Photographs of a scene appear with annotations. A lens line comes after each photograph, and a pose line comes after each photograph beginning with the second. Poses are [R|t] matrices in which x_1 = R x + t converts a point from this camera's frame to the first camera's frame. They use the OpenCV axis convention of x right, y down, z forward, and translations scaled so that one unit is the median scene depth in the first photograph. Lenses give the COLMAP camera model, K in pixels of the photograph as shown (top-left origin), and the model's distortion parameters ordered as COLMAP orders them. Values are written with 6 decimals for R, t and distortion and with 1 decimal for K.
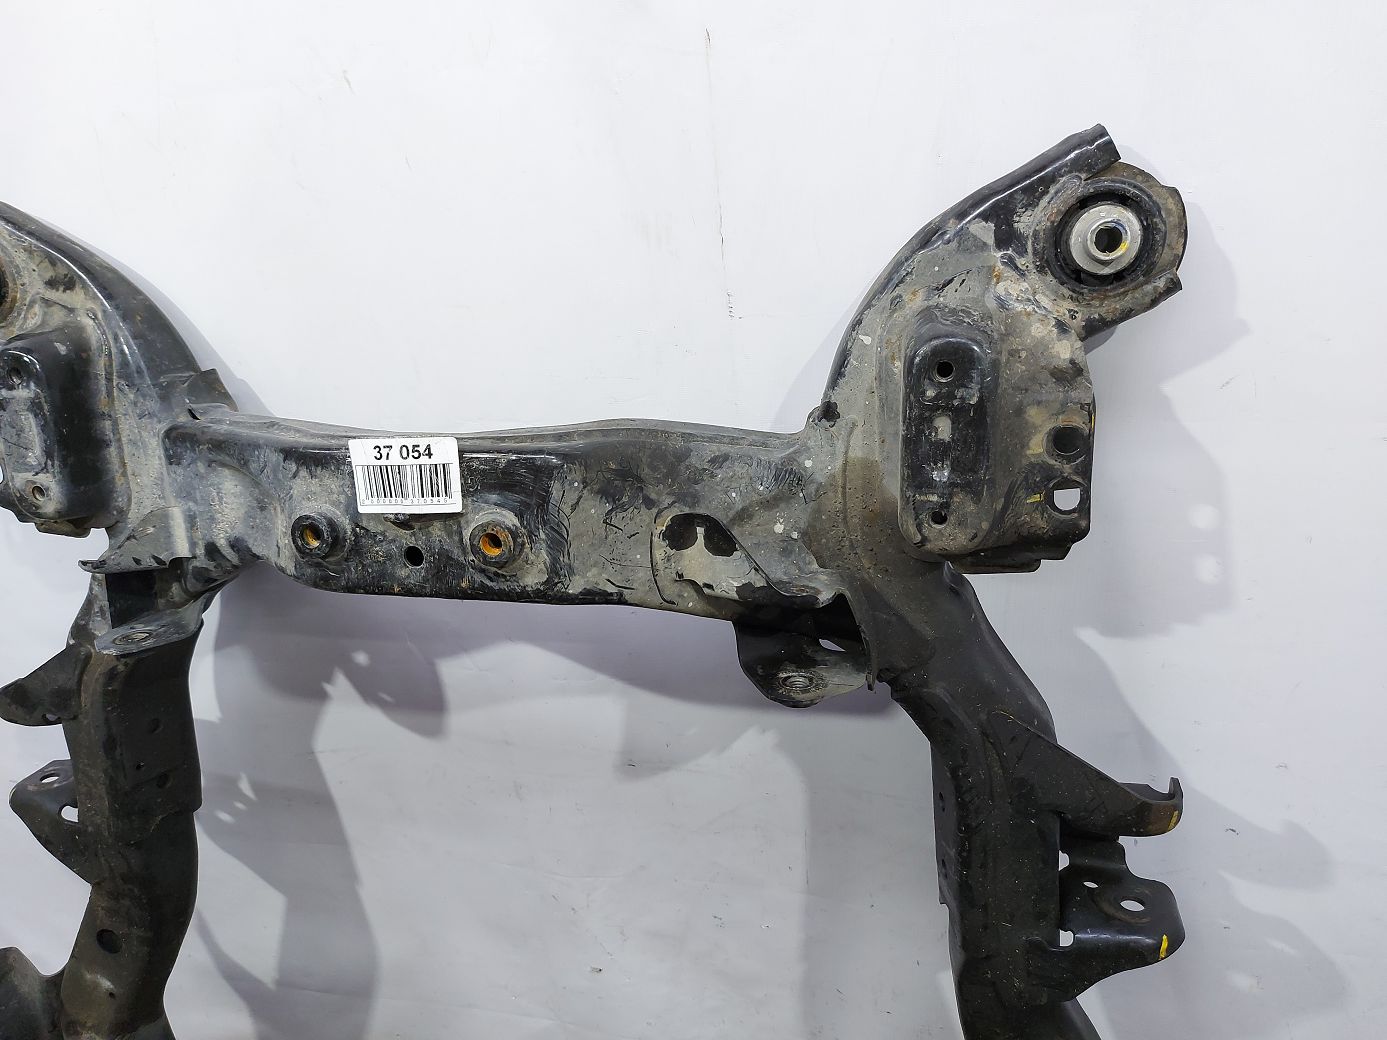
lens RADIAL K [[1004.0, 0, 693.5], [0, 1004.0, 520.0], [0, 0, 1]] dist [0.082730, -0.124414]
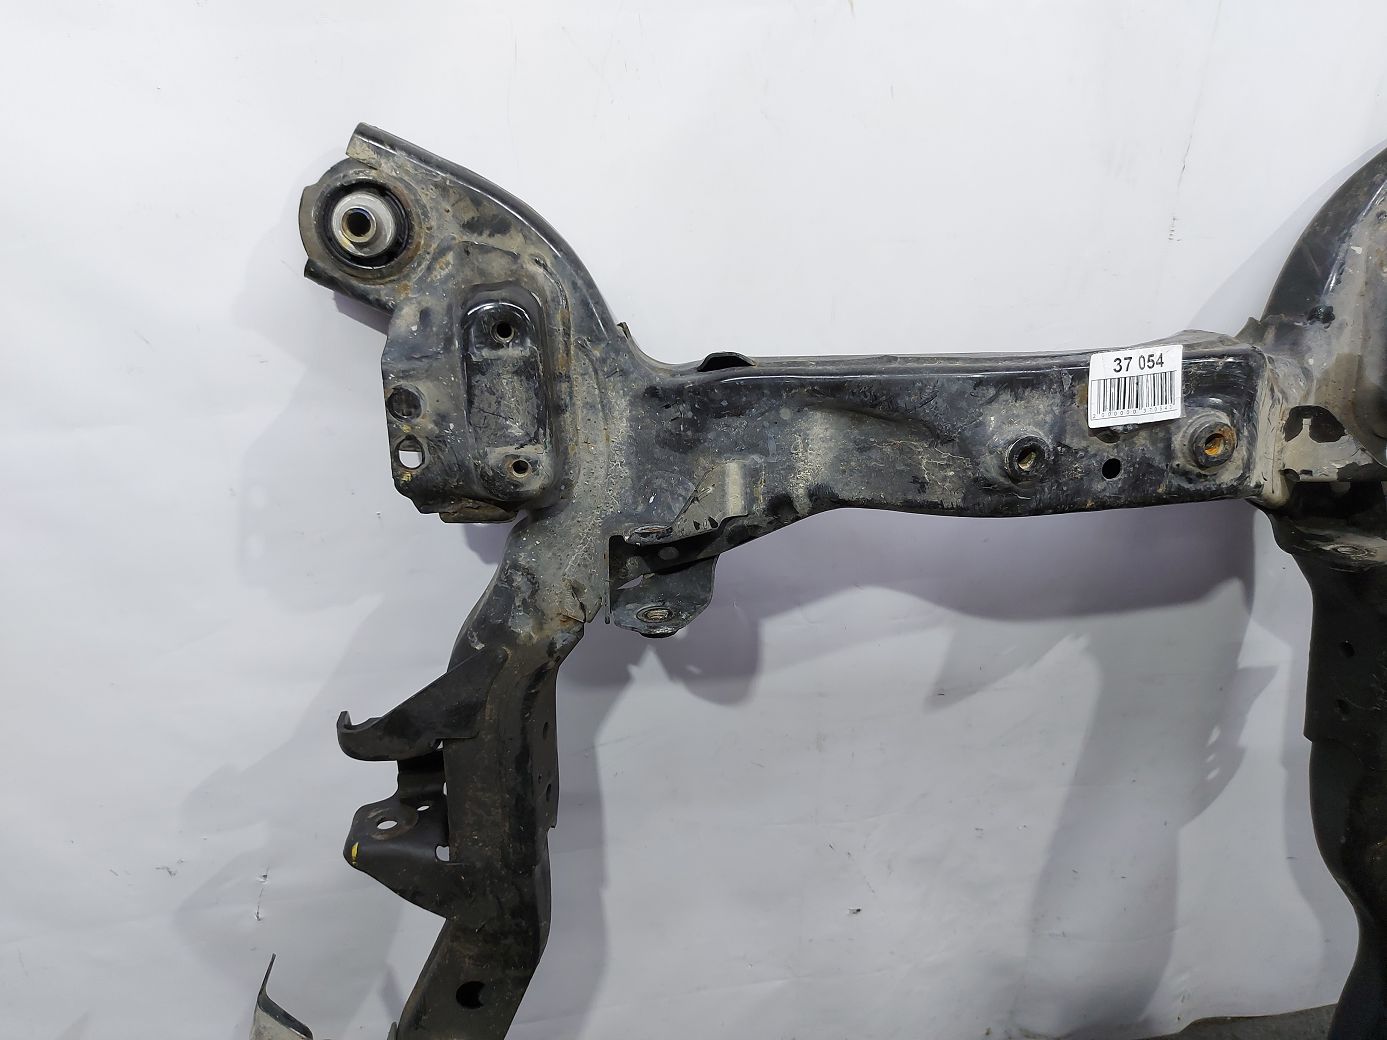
lens RADIAL K [[1004.0, 0, 693.5], [0, 1004.0, 520.0], [0, 0, 1]] dist [0.082730, -0.124414]
pose [[0.932081, -0.114440, 0.343698, -0.902756], [0.110774, 0.993382, 0.030353, 0.008270], [-0.344897, 0.009782, 0.938590, 0.159724]]
